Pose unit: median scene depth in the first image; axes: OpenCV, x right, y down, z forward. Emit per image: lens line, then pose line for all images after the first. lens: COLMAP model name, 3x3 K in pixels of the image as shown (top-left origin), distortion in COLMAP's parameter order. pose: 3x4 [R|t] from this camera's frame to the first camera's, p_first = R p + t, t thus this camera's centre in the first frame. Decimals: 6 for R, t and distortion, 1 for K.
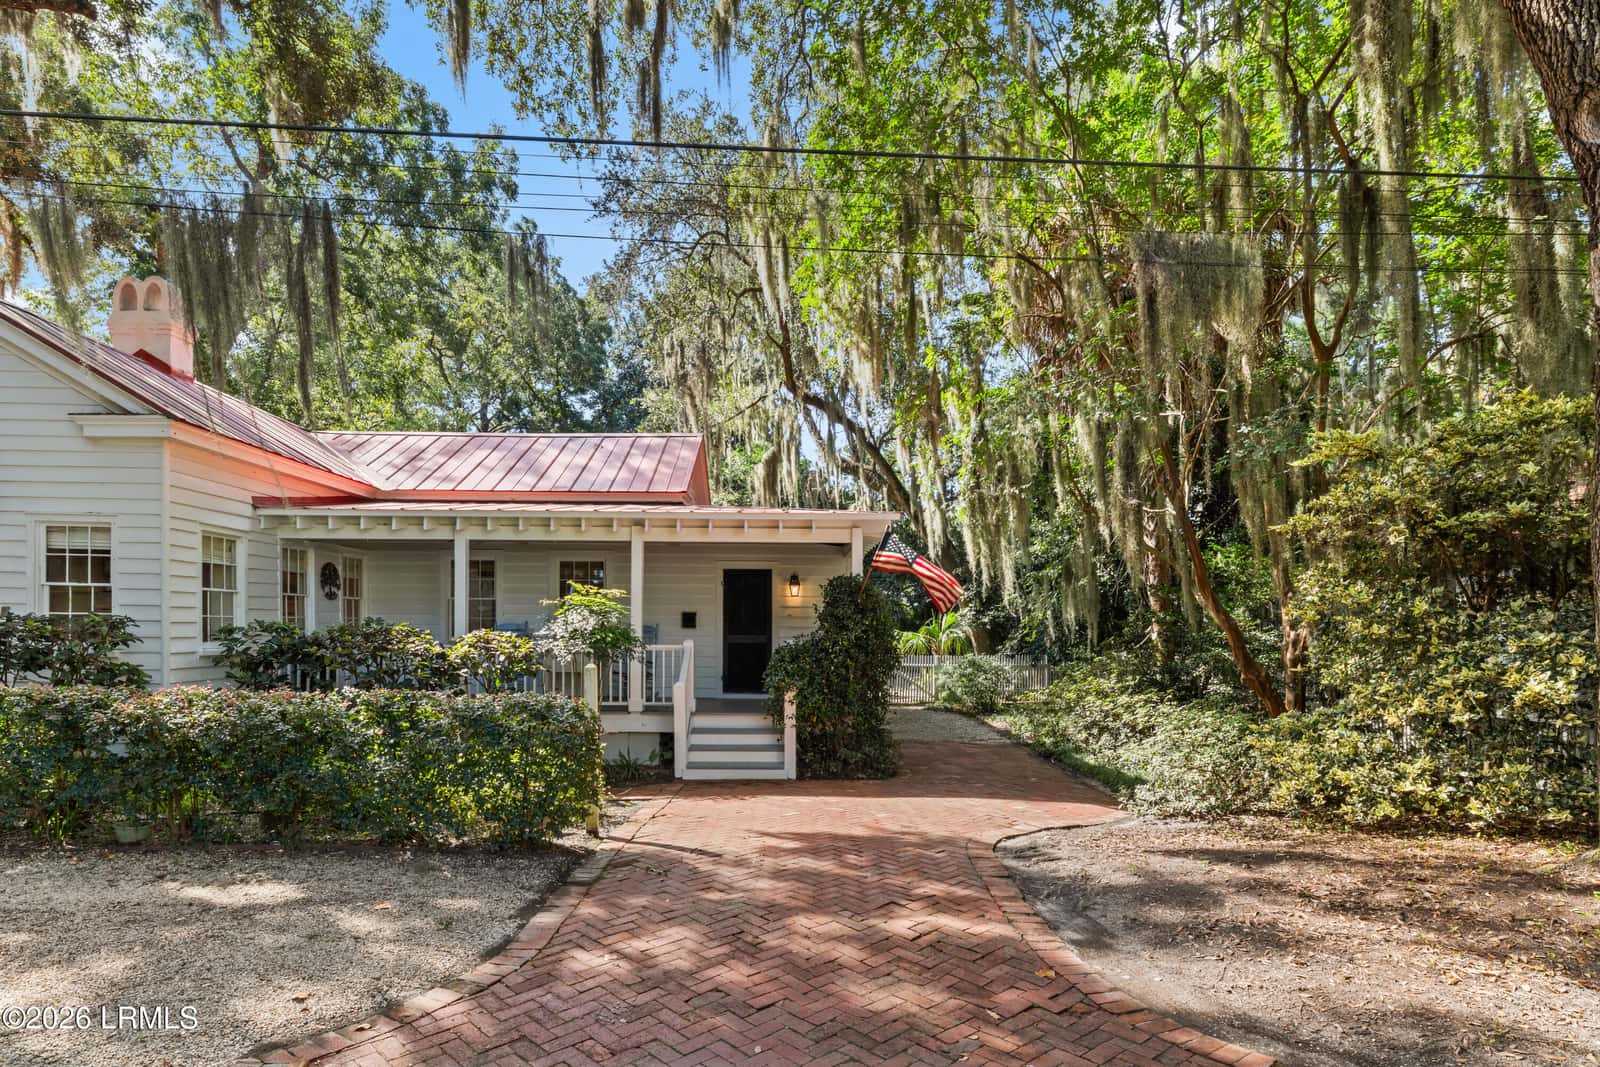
lens RADIAL K [[881.1, 0, 800.6], [0, 881.1, 618.1], [0, 0, 1]] dist [0.000728, 0.000936]
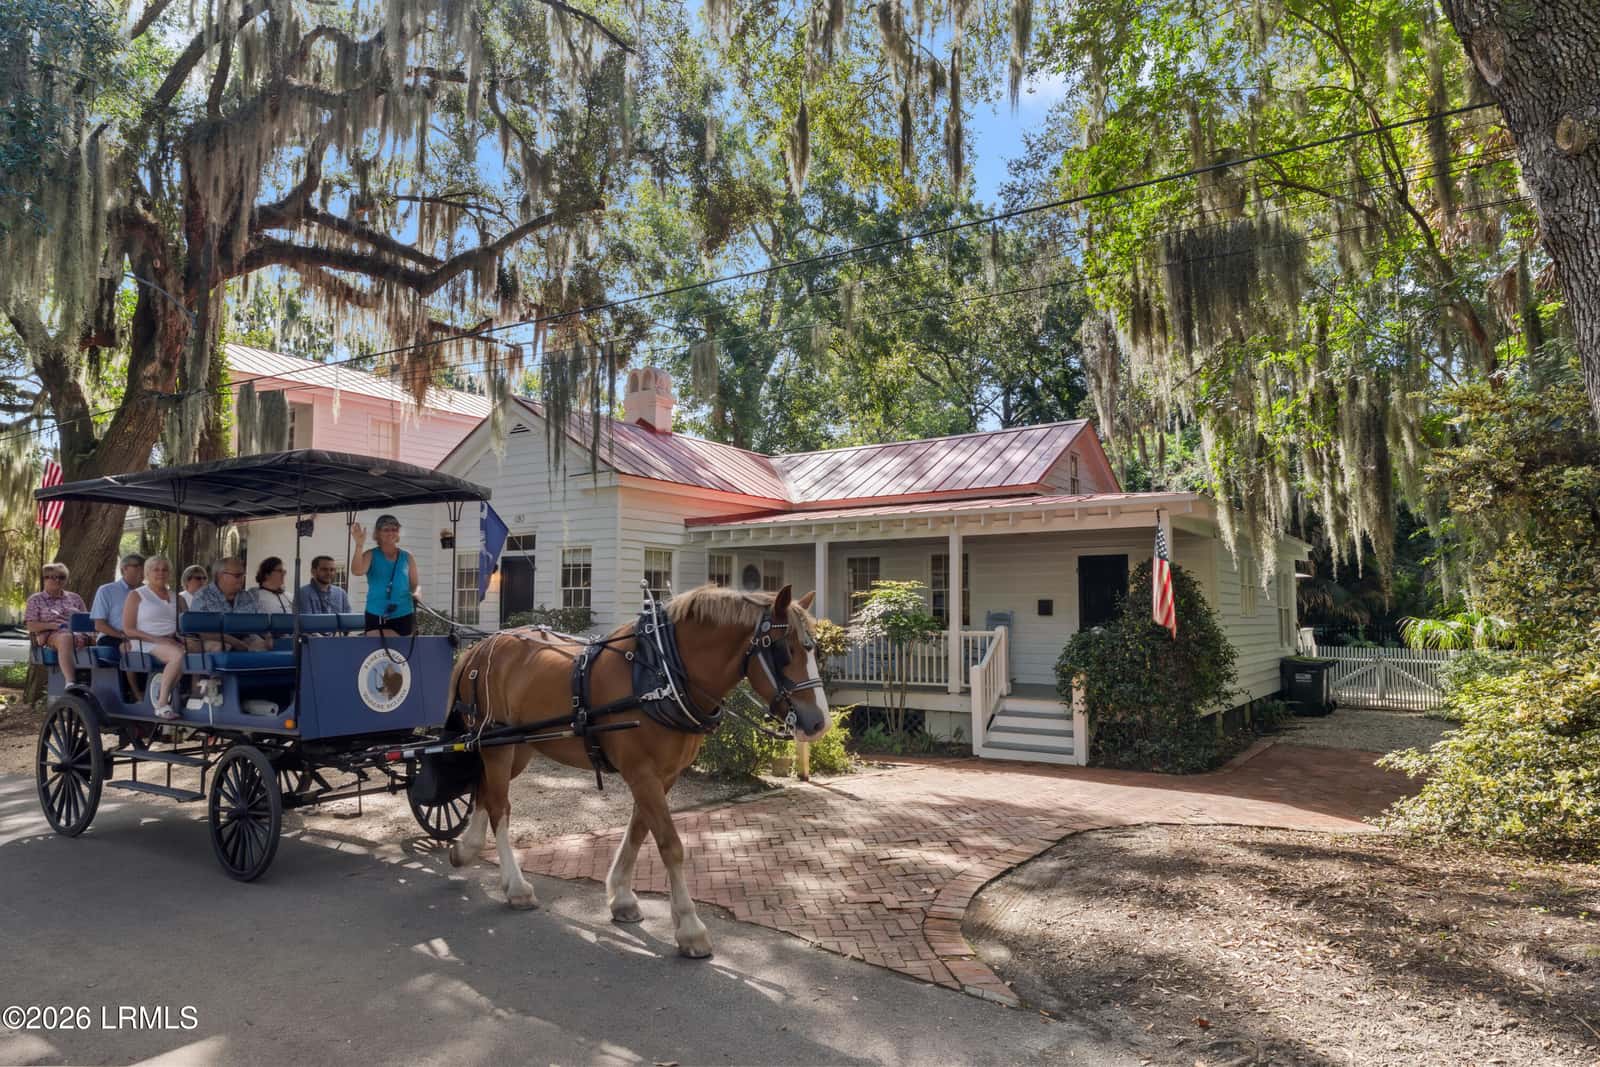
lens RADIAL K [[989.0, 0, 800.0], [0, 989.0, 533.5], [0, 0, 1]] dist [0.003659, 0.001557]
pose [[0.798494, -0.056689, -0.599328, 0.419792], [0.009433, 0.996612, -0.081699, 0.009382], [0.601929, 0.059582, 0.796324, -0.096692]]
